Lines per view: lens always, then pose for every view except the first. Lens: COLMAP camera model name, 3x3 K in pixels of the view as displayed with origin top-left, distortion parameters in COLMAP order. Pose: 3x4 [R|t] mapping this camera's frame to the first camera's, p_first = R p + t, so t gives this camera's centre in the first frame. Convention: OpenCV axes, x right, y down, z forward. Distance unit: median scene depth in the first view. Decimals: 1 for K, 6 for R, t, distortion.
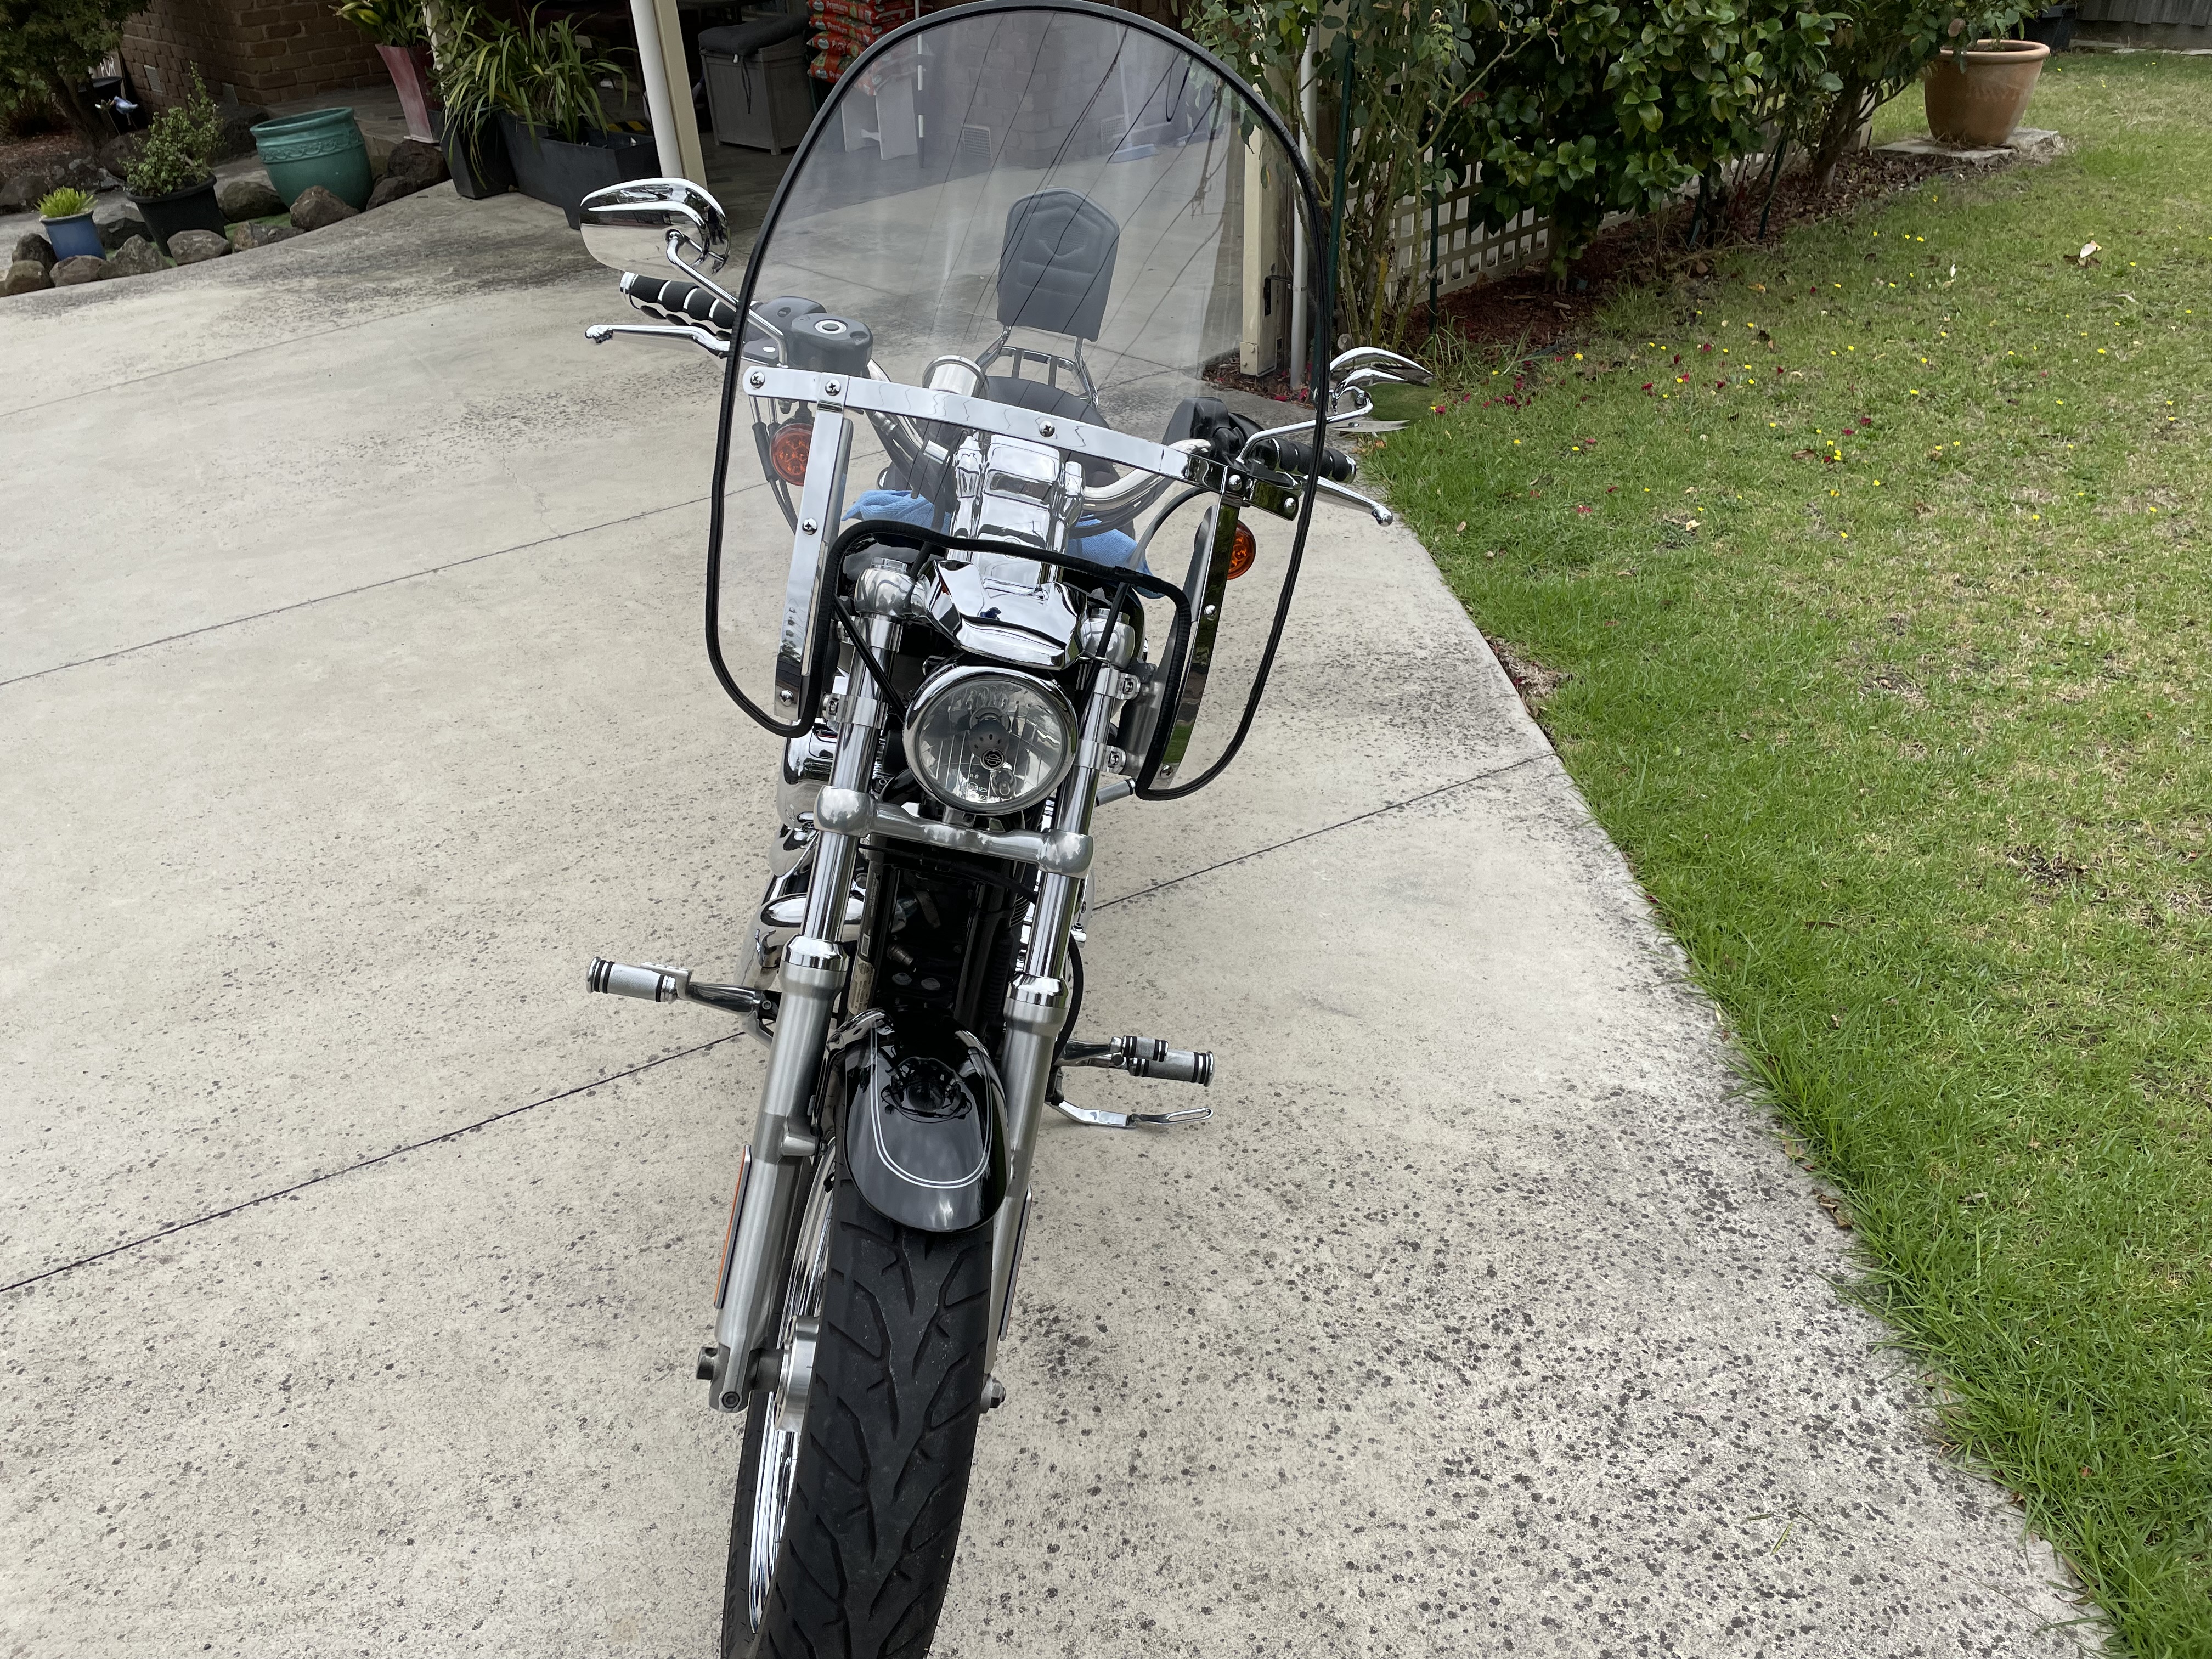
lens RADIAL K [[1660.5, 0, 1095.2], [0, 1660.5, 823.5], [0, 0, 1]] dist [0.087135, -0.104214]
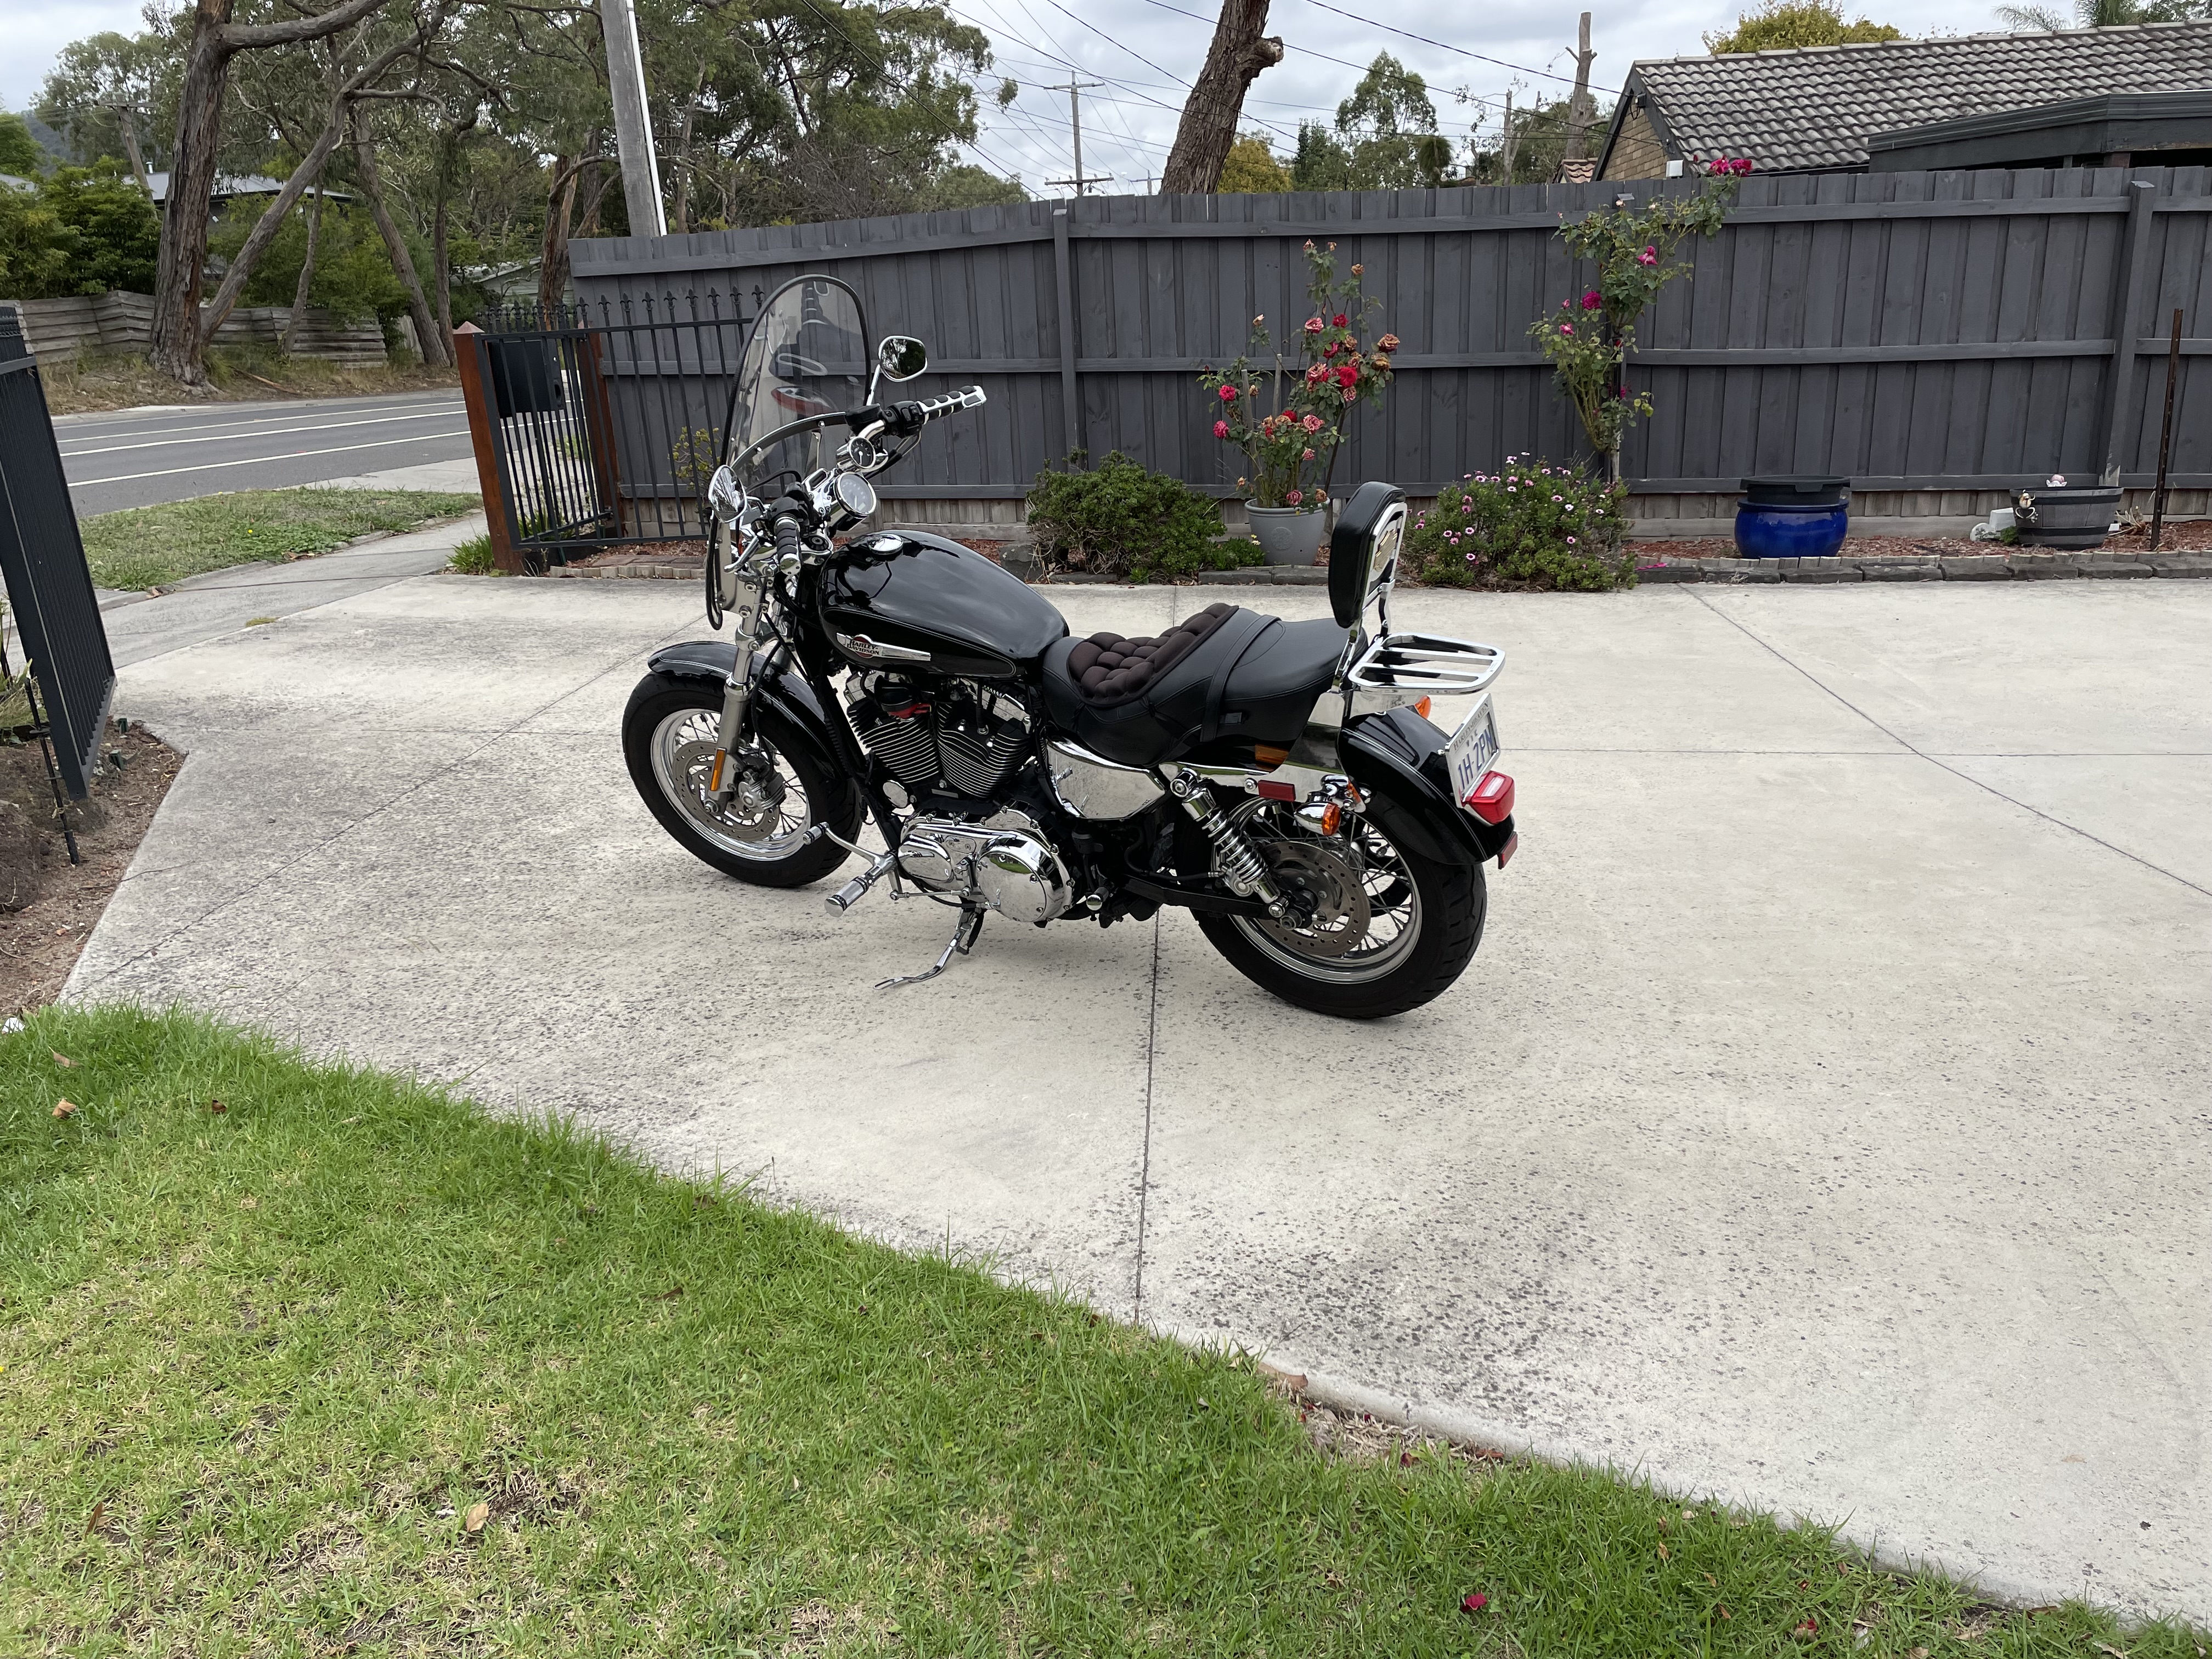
lens RADIAL K [[1660.5, 0, 1093.2], [0, 1660.5, 844.4], [0, 0, 1]] dist [0.087135, -0.104214]
pose [[-0.520628, 0.334662, -0.785460, 1.244928], [-0.381599, 0.731762, 0.564718, -0.952323], [0.763759, 0.593739, -0.253269, 1.640935]]
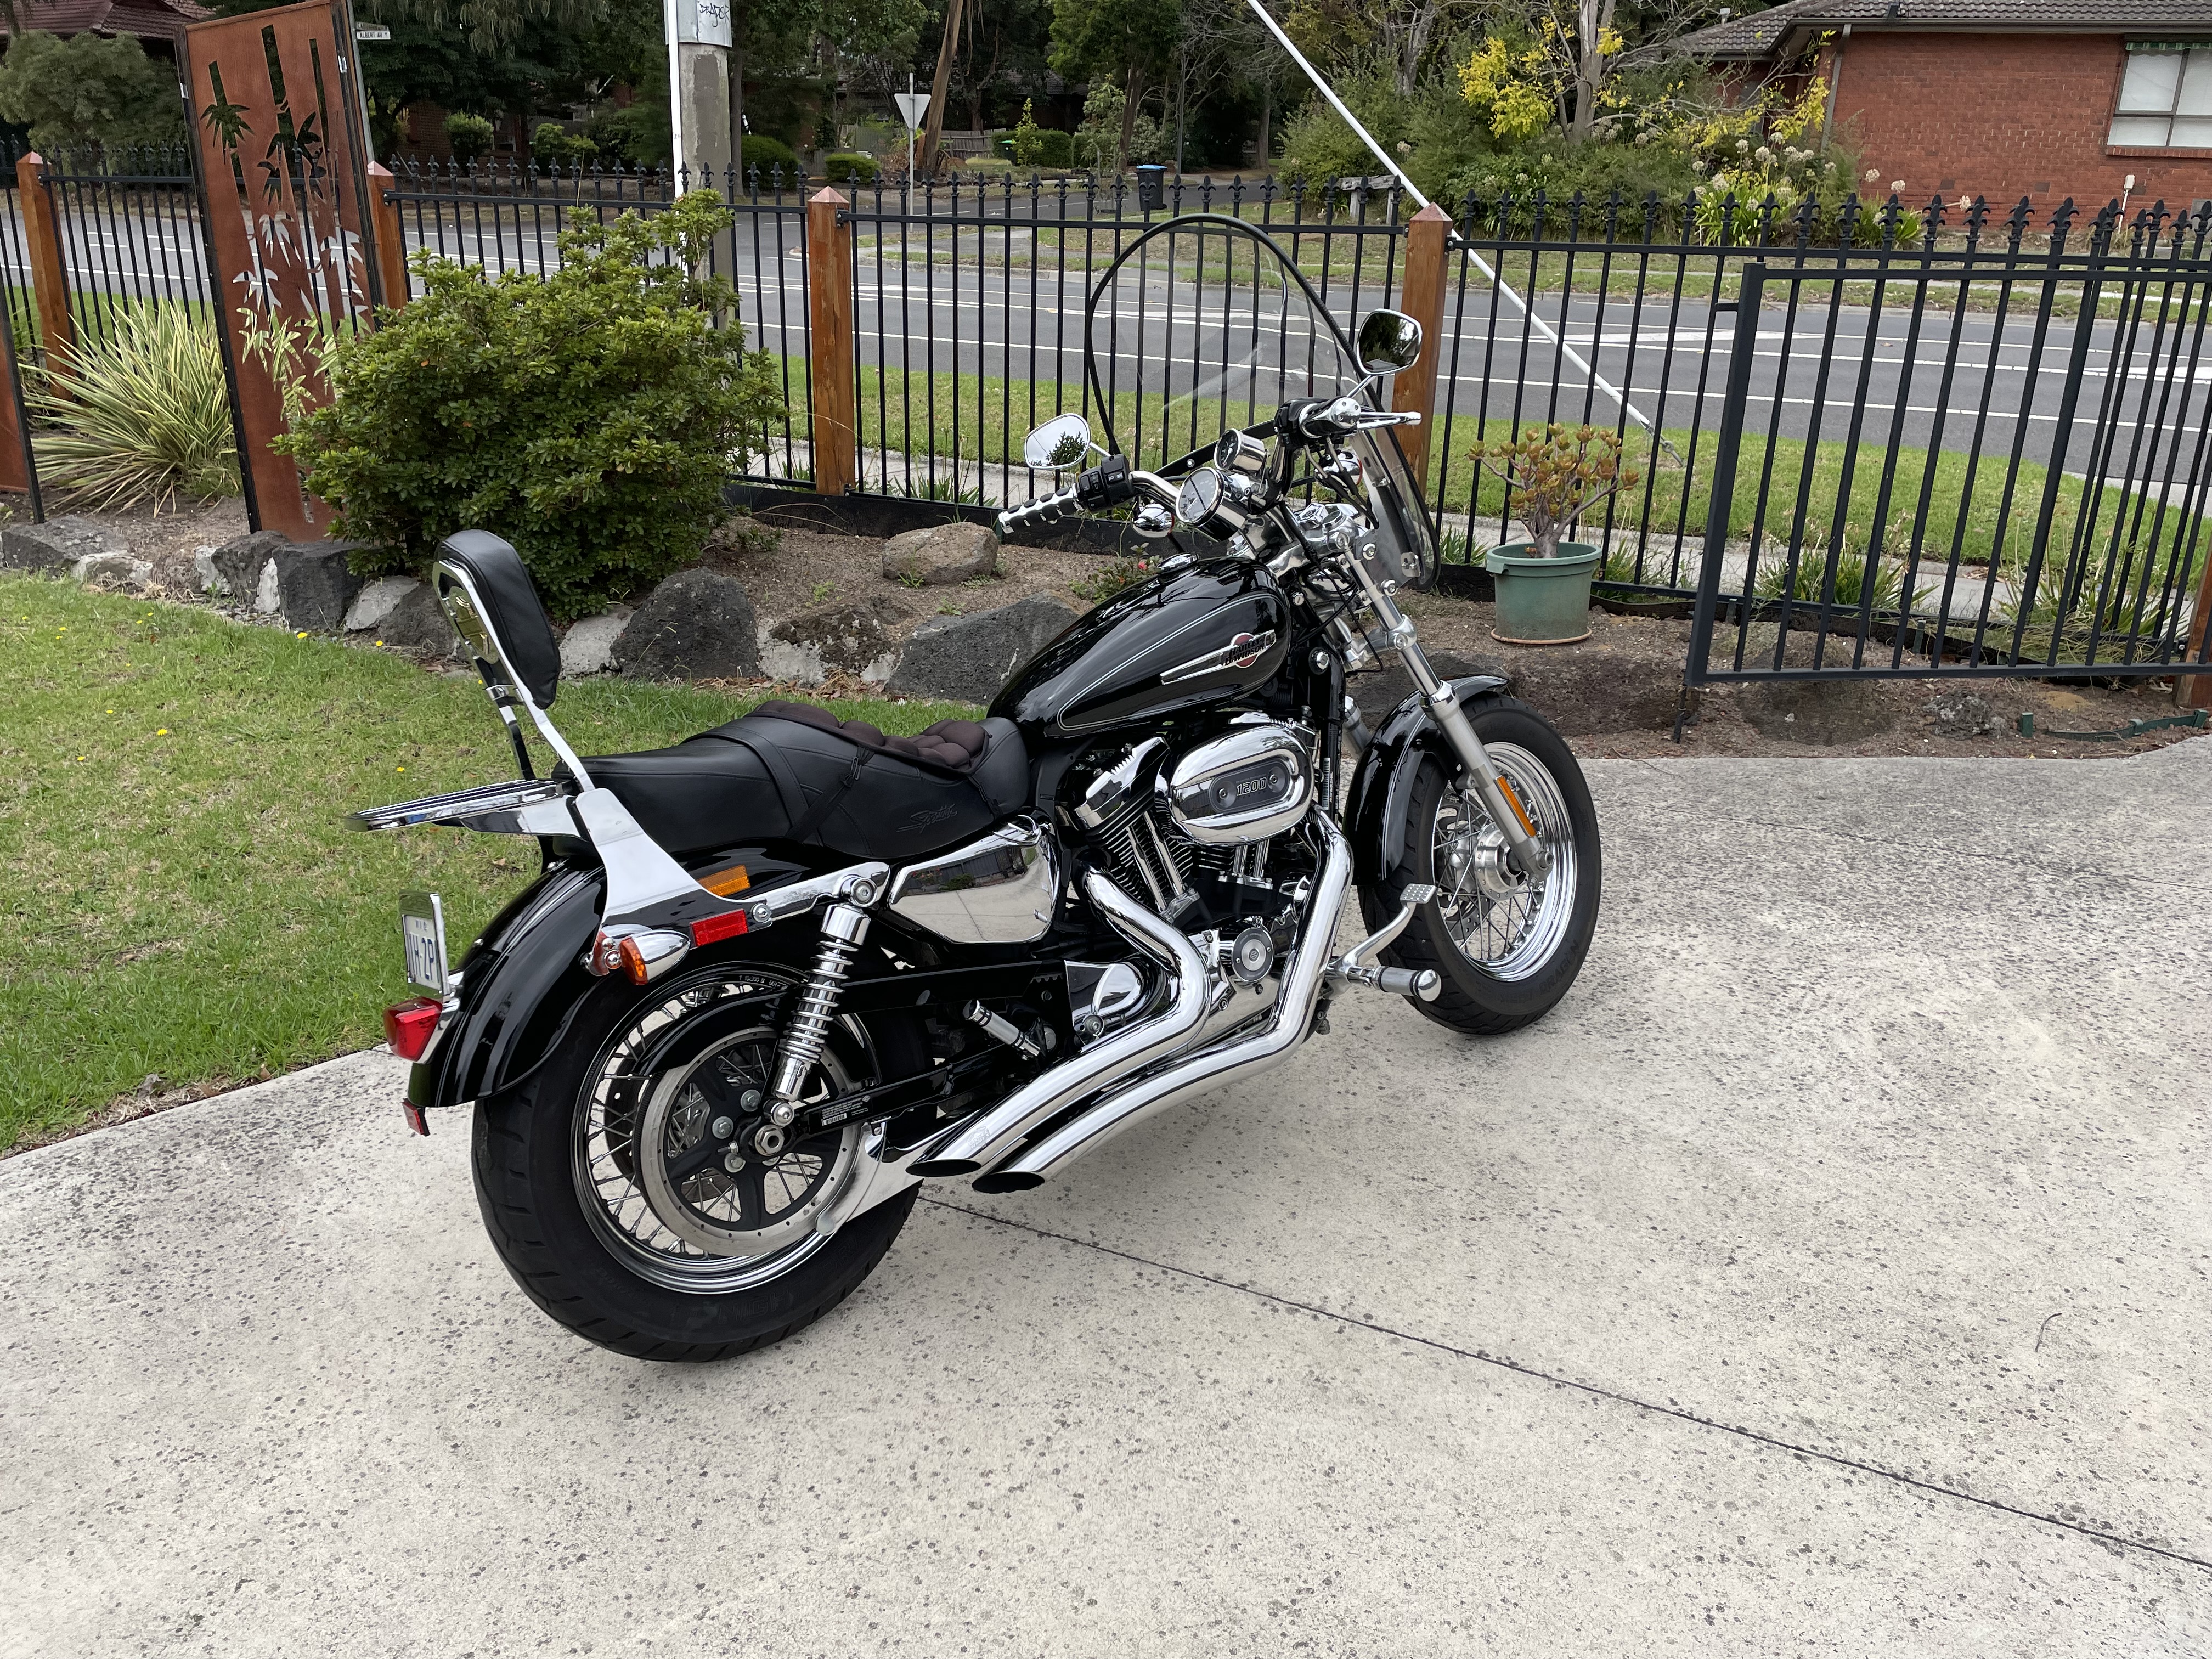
lens RADIAL K [[1660.5, 0, 1088.2], [0, 1660.5, 840.1], [0, 0, 1]] dist [0.087135, -0.104214]
pose [[-0.604881, -0.245339, 0.757580, -1.040591], [0.424890, 0.705180, 0.567617, -0.772193], [-0.673489, 0.665229, -0.322309, 1.494780]]
